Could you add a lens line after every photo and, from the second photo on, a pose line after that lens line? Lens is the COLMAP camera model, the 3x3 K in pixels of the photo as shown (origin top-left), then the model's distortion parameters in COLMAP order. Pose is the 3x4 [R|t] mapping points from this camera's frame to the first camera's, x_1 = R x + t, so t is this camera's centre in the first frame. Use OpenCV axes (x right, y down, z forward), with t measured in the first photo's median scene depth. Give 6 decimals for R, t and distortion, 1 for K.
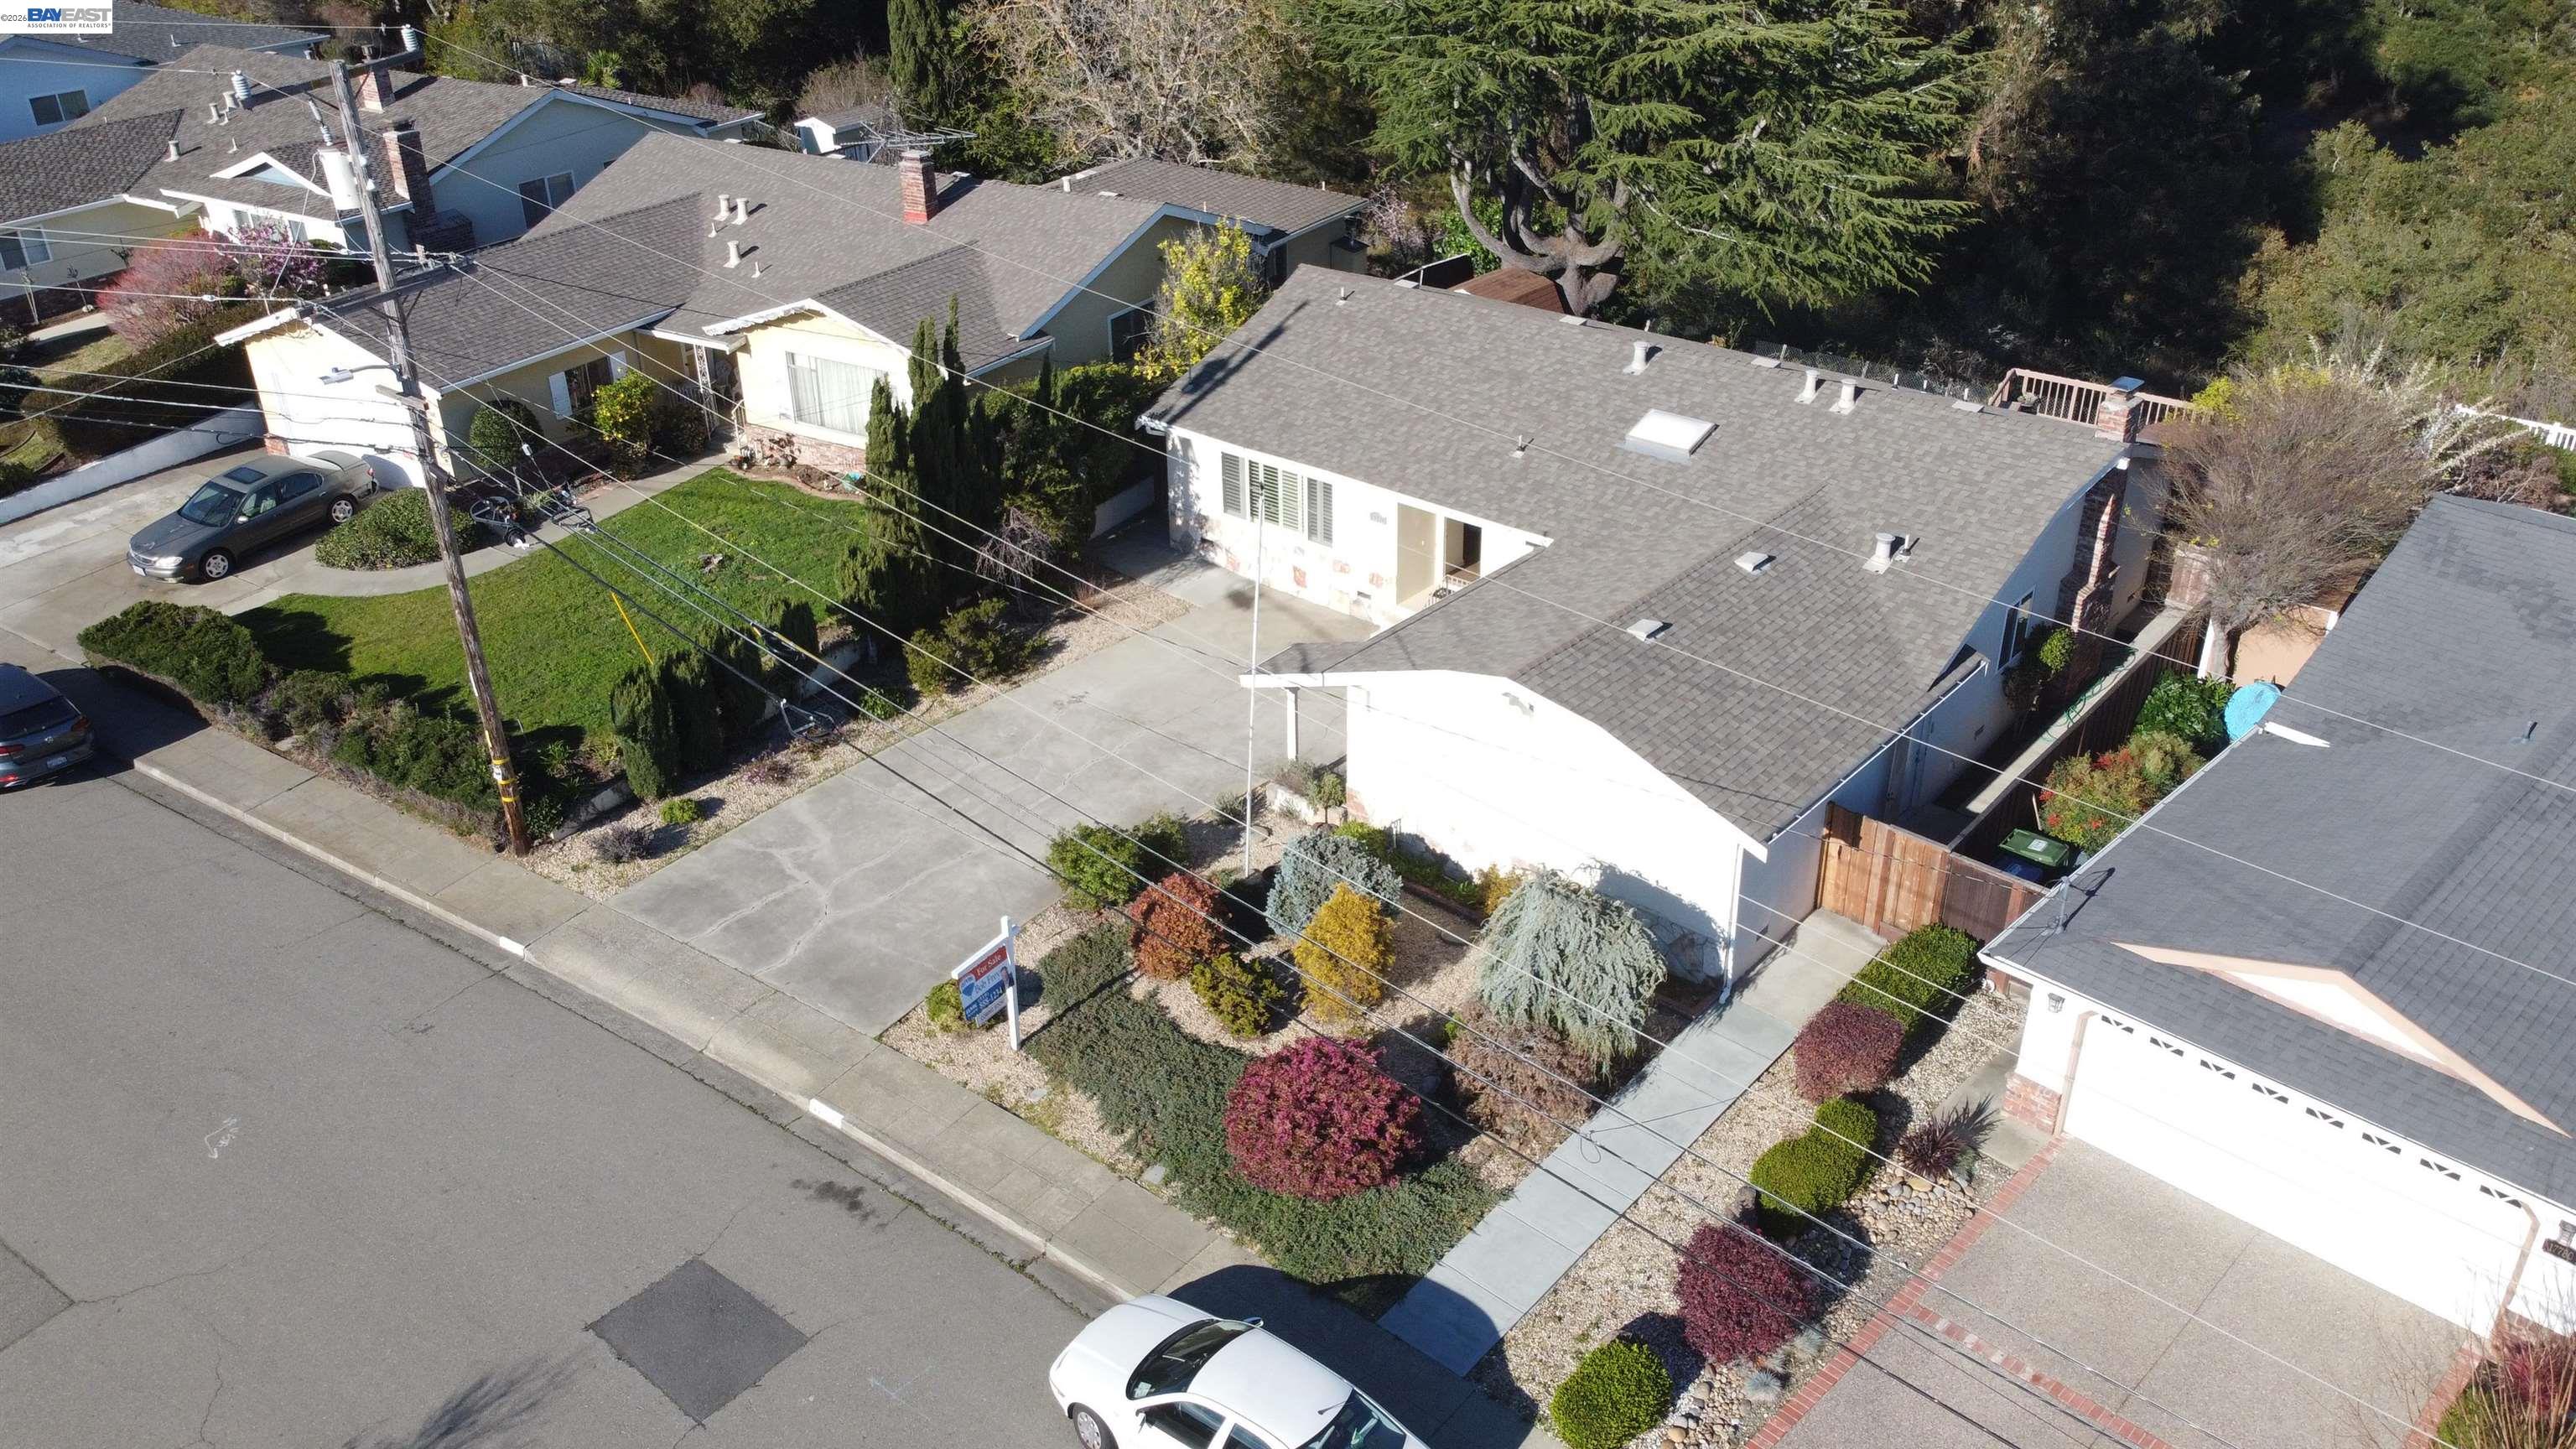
lens RADIAL K [[1952.0, 0, 1294.8], [0, 1952.0, 705.2], [0, 0, 1]] dist [0.004779, -0.008781]
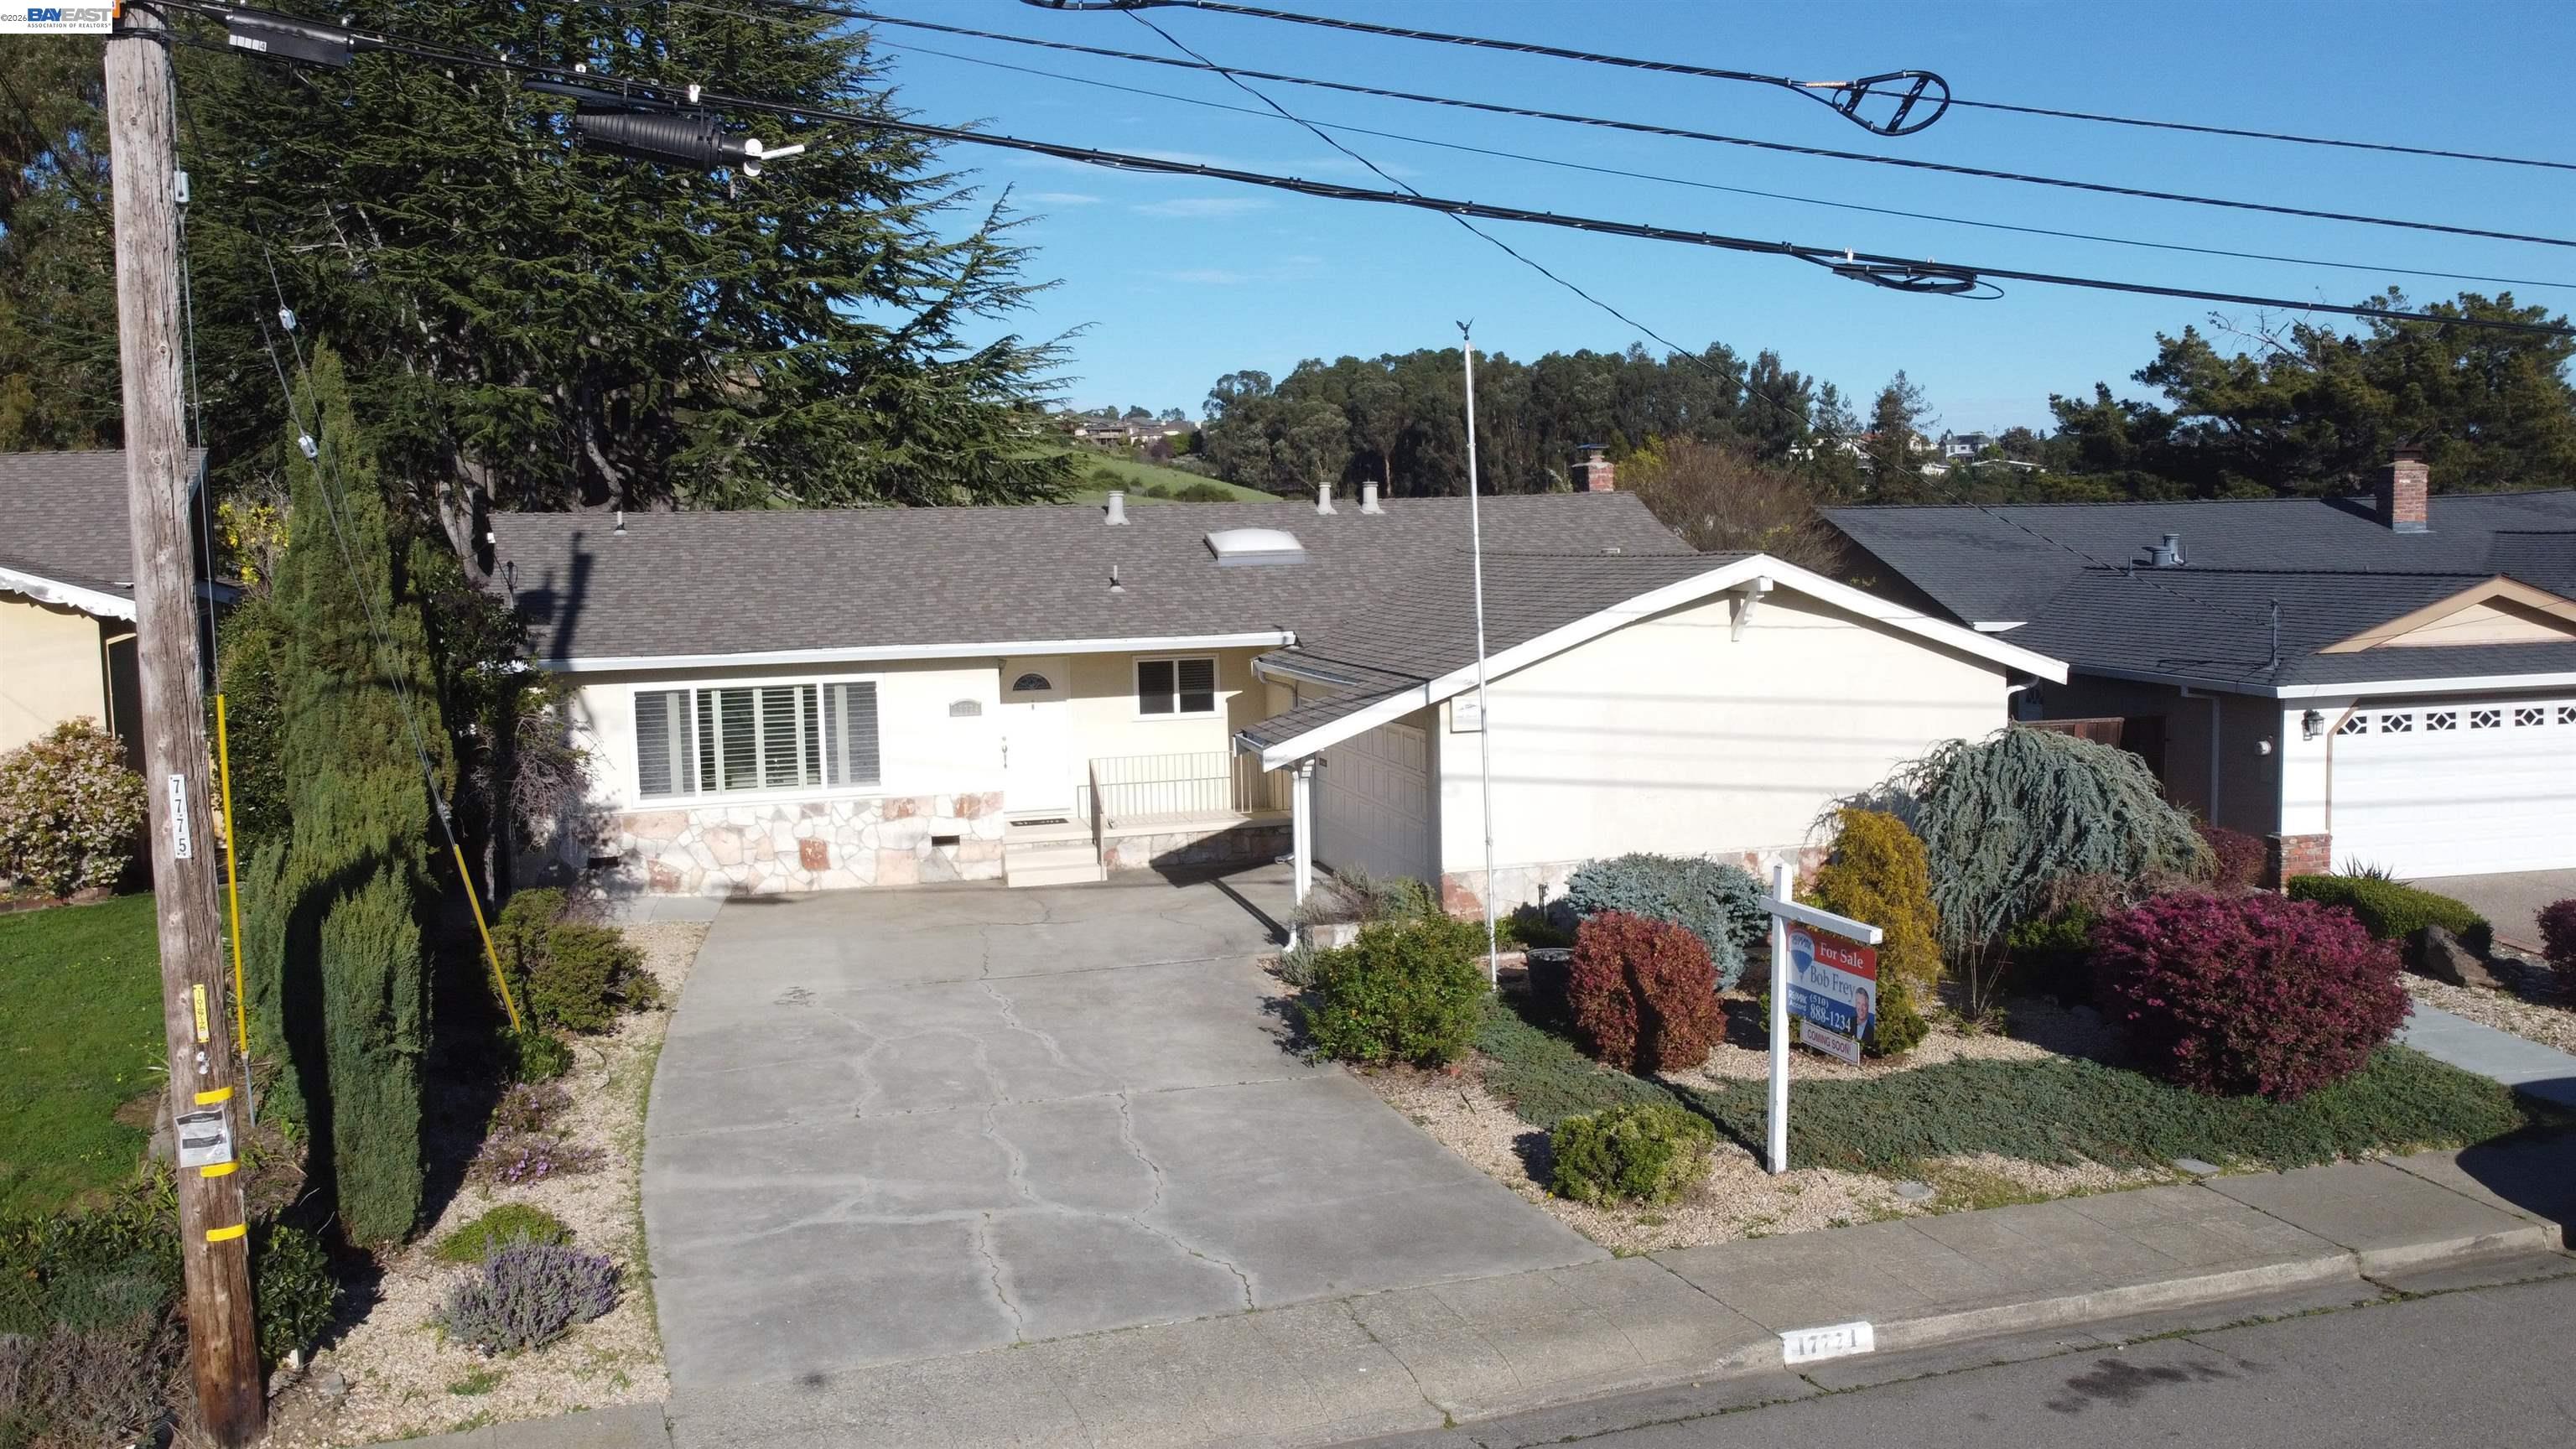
lens RADIAL K [[1952.0, 0, 1294.8], [0, 1952.0, 705.2], [0, 0, 1]] dist [0.004779, -0.008781]
pose [[0.558304, -0.070626, 0.826625, -0.450288], [0.403902, 0.893457, -0.196460, 0.082567], [-0.724679, 0.443560, 0.527347, 0.546299]]
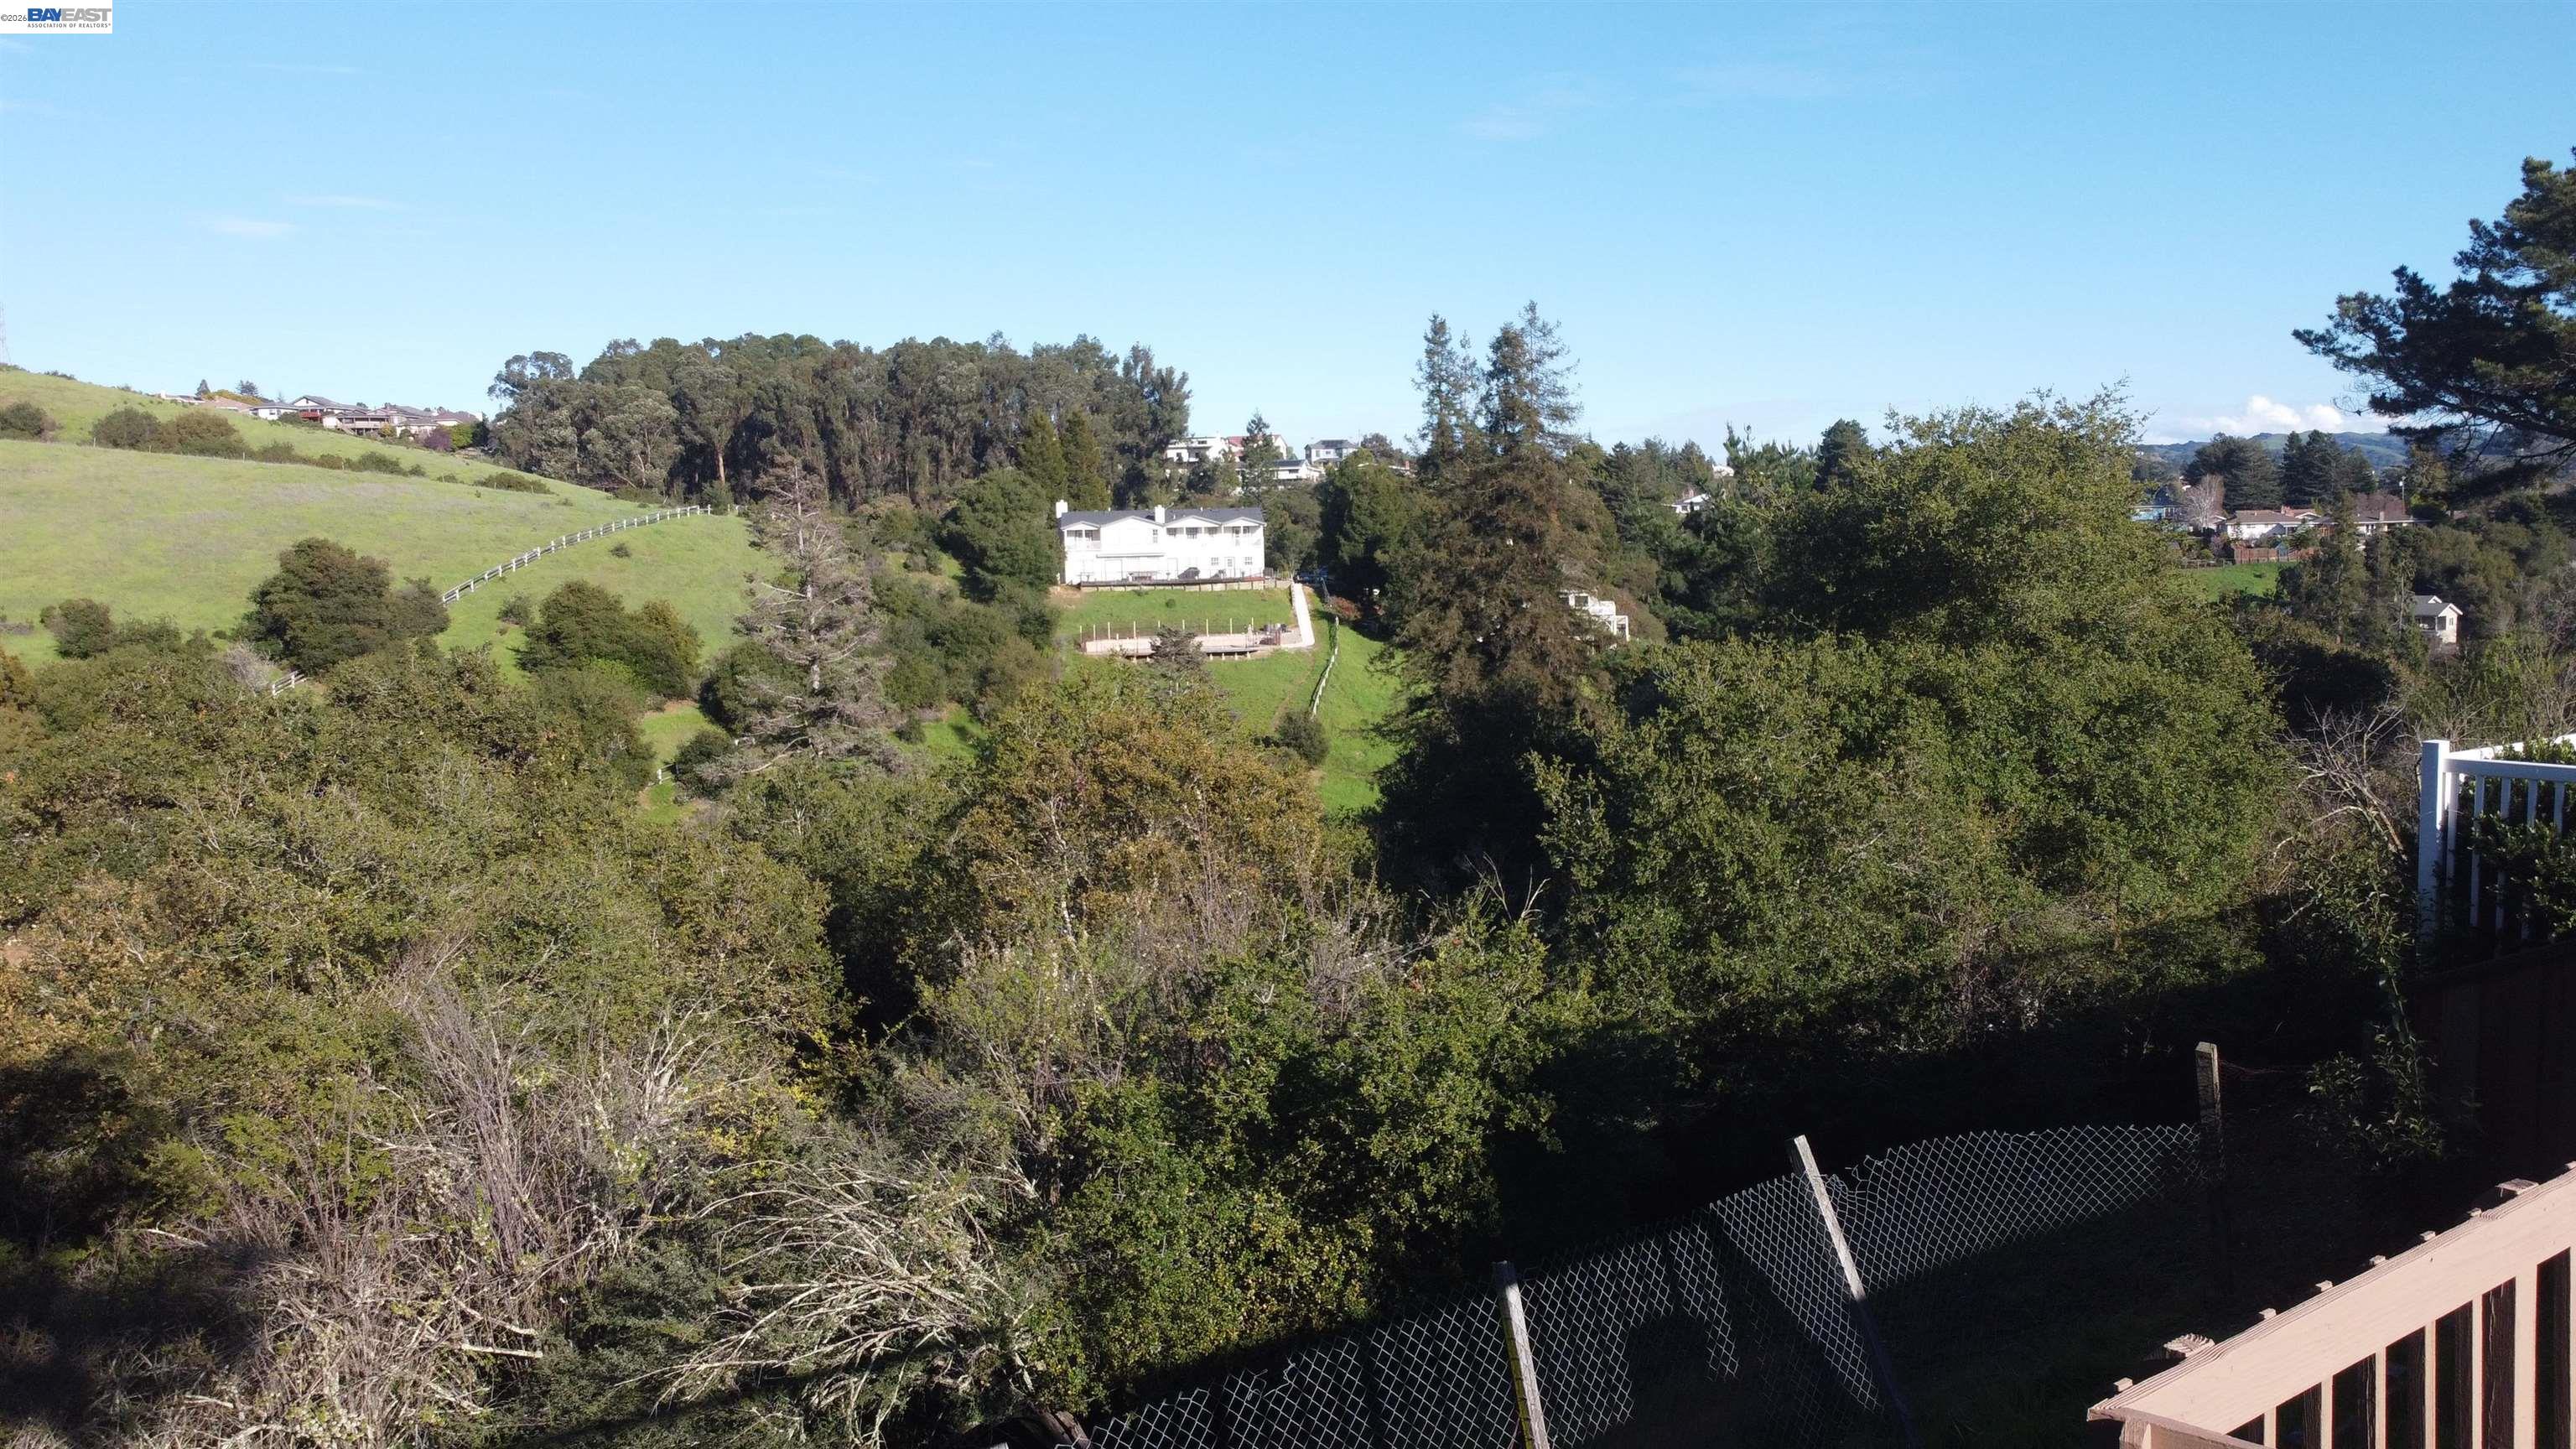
lens RADIAL K [[1944.1, 0, 1295.3], [0, 1944.1, 714.3], [0, 0, 1]] dist [-0.001078, -0.002309]
pose [[0.236325, -0.080879, 0.968302, 0.383223], [0.474879, 0.879025, -0.042478, -0.257387], [-0.847726, 0.469865, 0.246143, 1.268367]]
